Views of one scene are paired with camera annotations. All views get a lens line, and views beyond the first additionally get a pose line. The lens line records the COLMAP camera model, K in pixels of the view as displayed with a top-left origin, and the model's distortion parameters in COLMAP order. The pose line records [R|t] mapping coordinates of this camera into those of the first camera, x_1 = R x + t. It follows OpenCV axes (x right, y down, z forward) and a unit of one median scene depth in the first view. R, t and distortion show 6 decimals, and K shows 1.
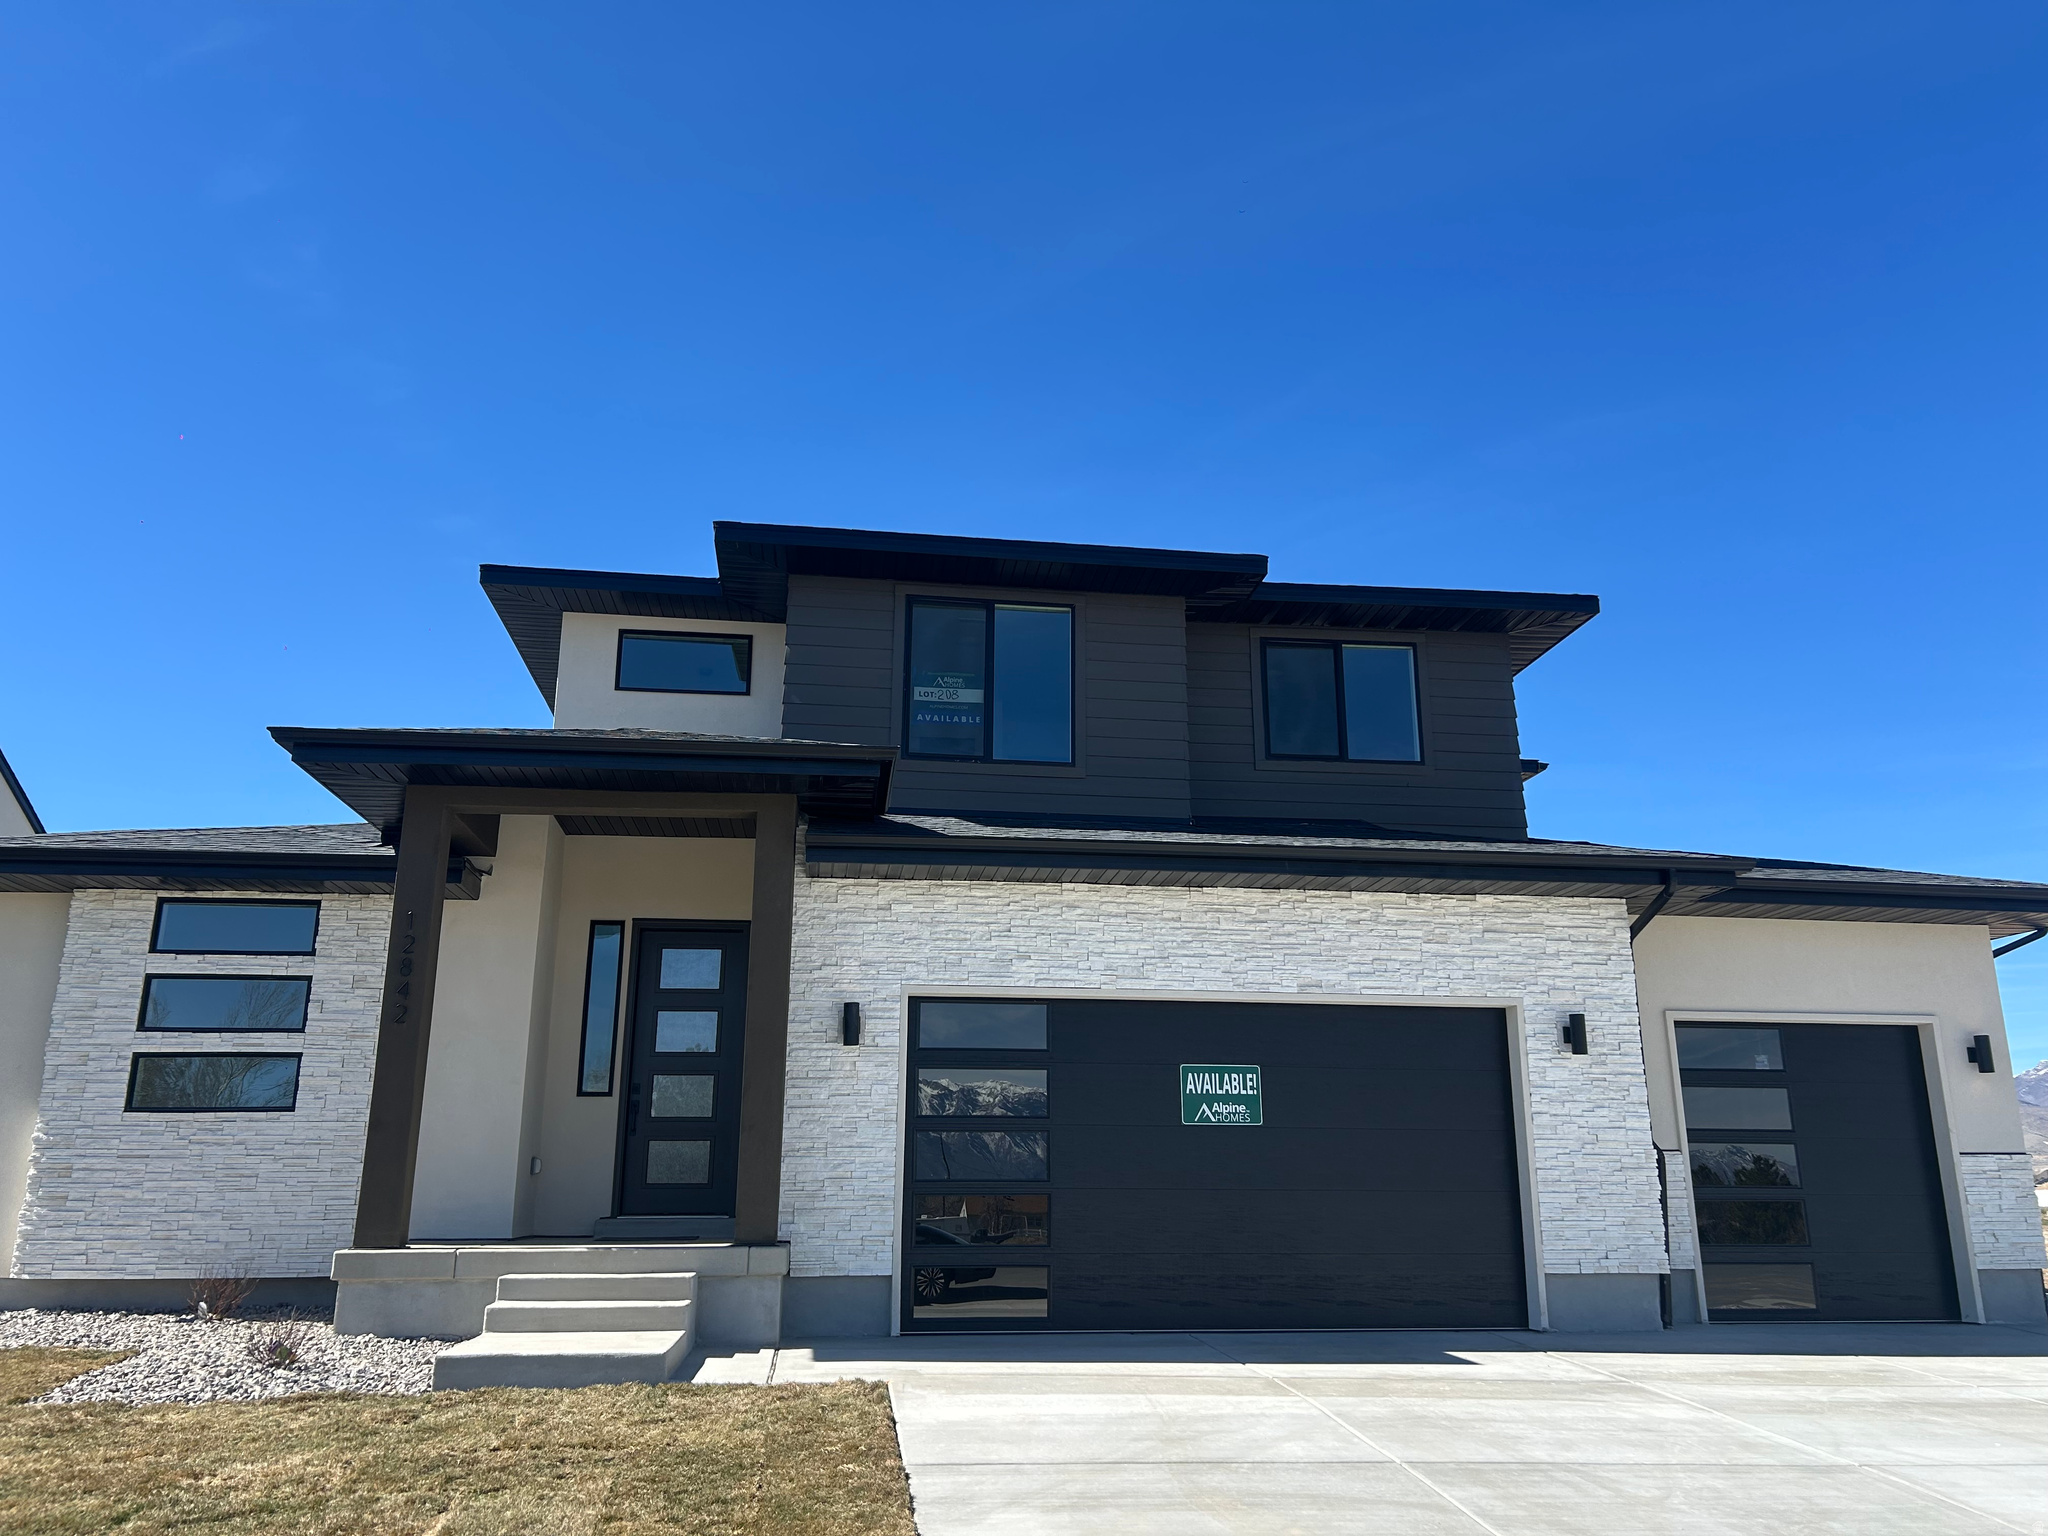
lens RADIAL K [[1540.5, 0, 1035.3], [0, 1540.5, 755.3], [0, 0, 1]] dist [0.066072, -0.072297]
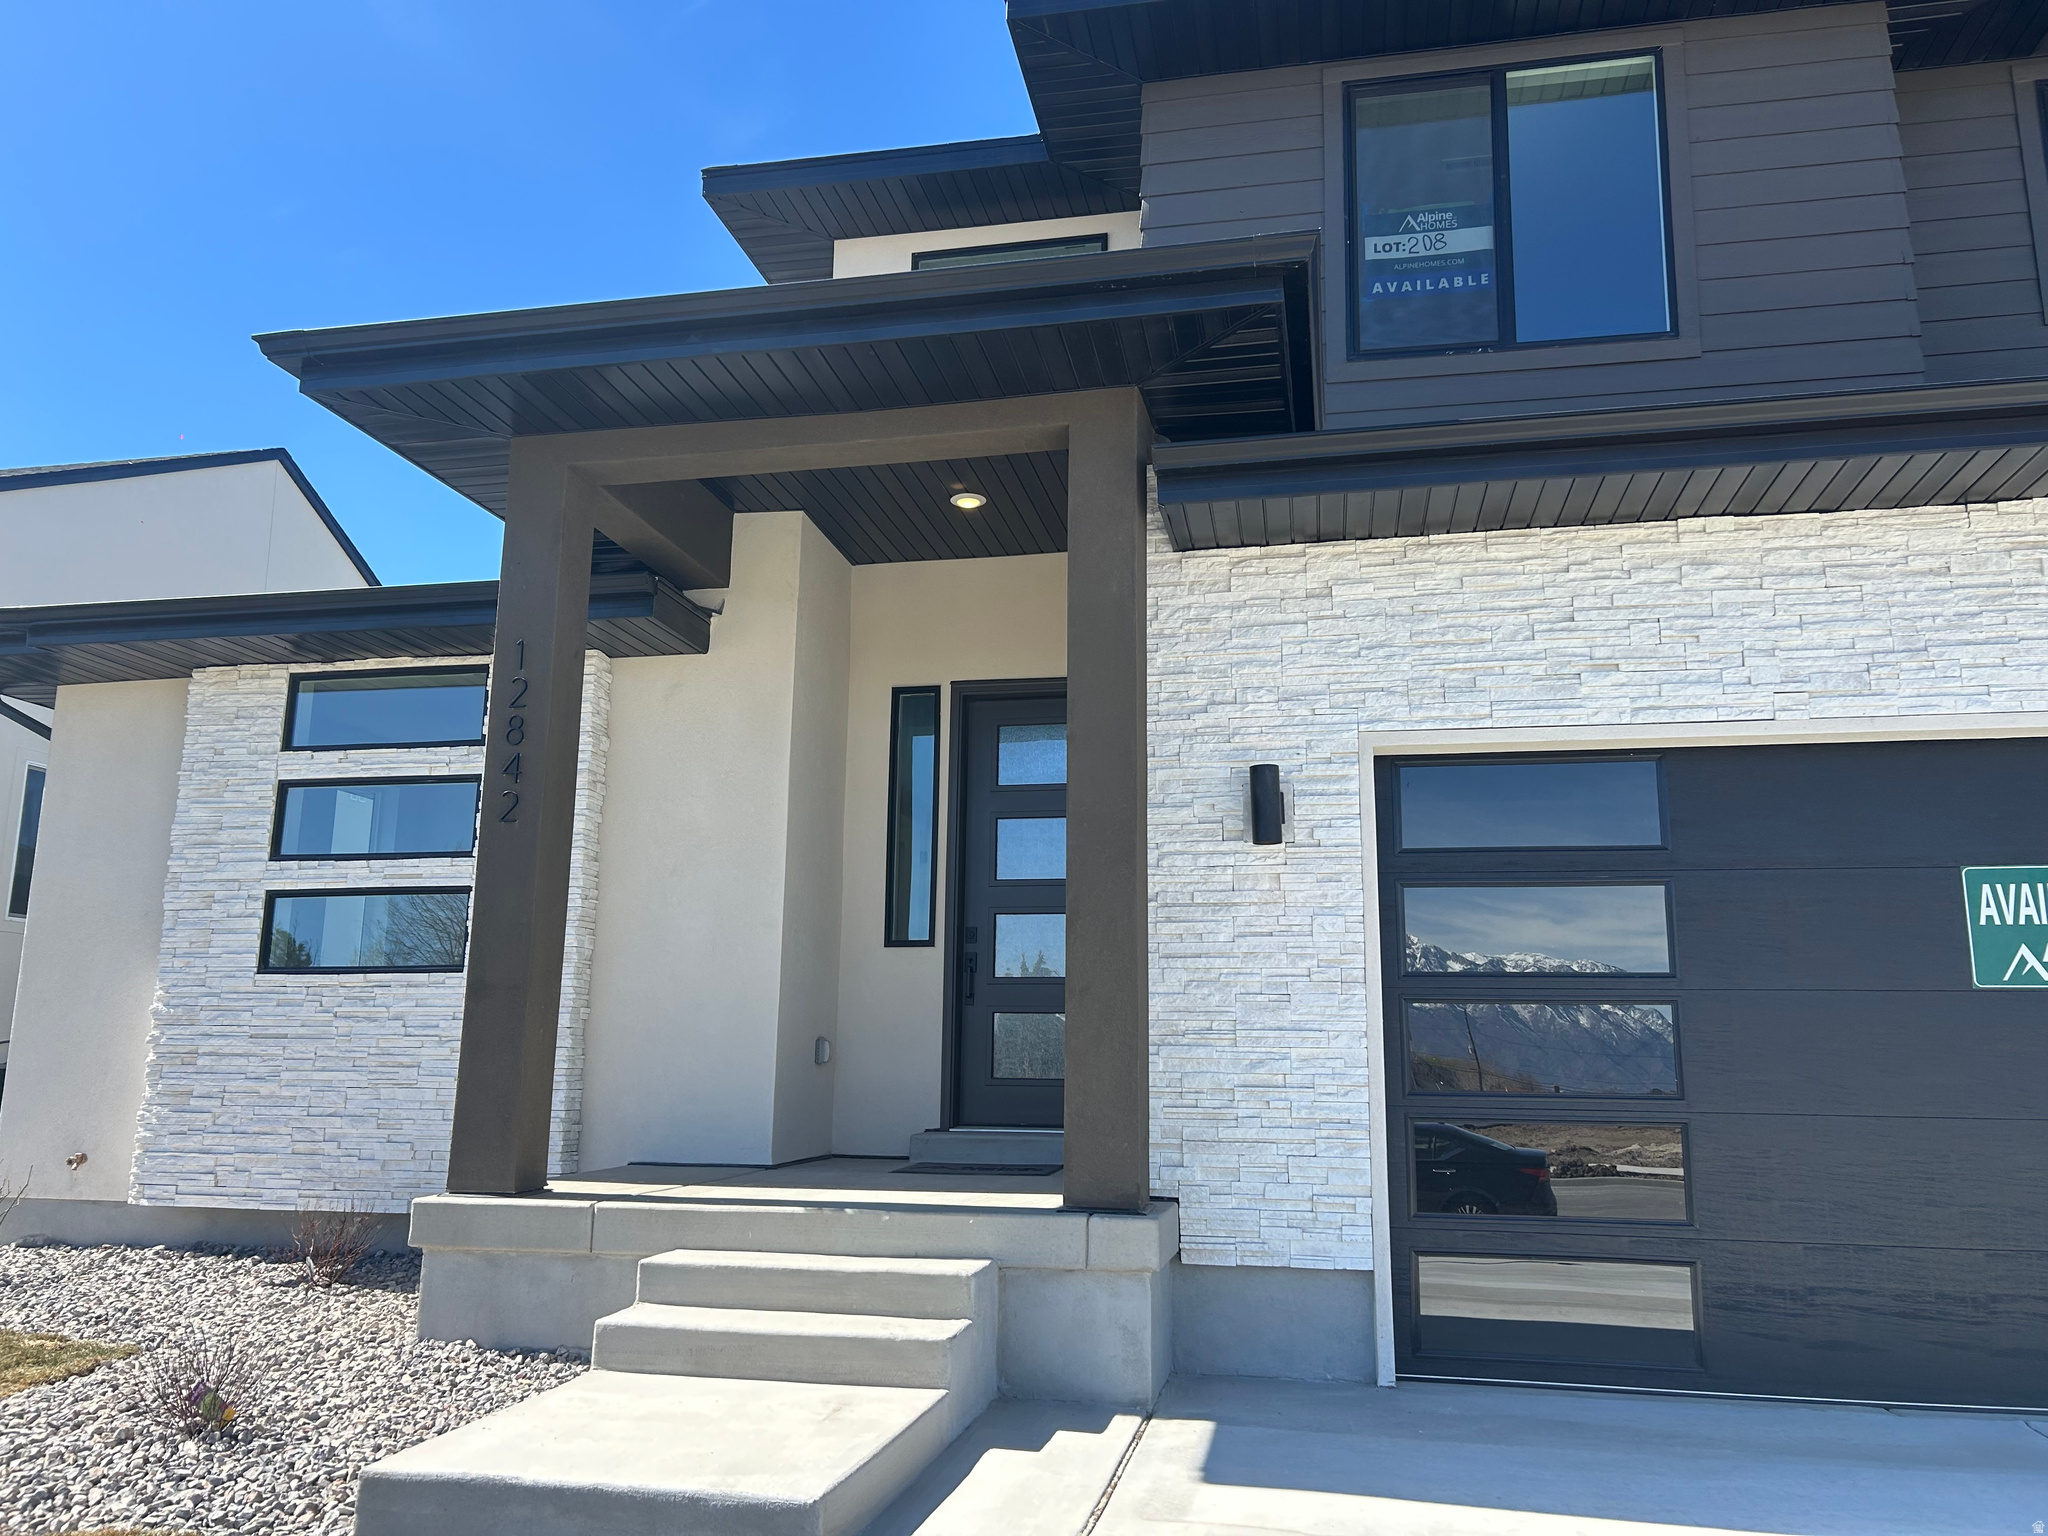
lens RADIAL K [[1540.5, 0, 1032.6], [0, 1540.5, 769.1], [0, 0, 1]] dist [0.066072, -0.072297]
pose [[0.943562, -0.051662, -0.327143, -0.019403], [0.081531, 0.993595, 0.078247, 0.109111], [0.321005, -0.100503, 0.941730, 0.455770]]
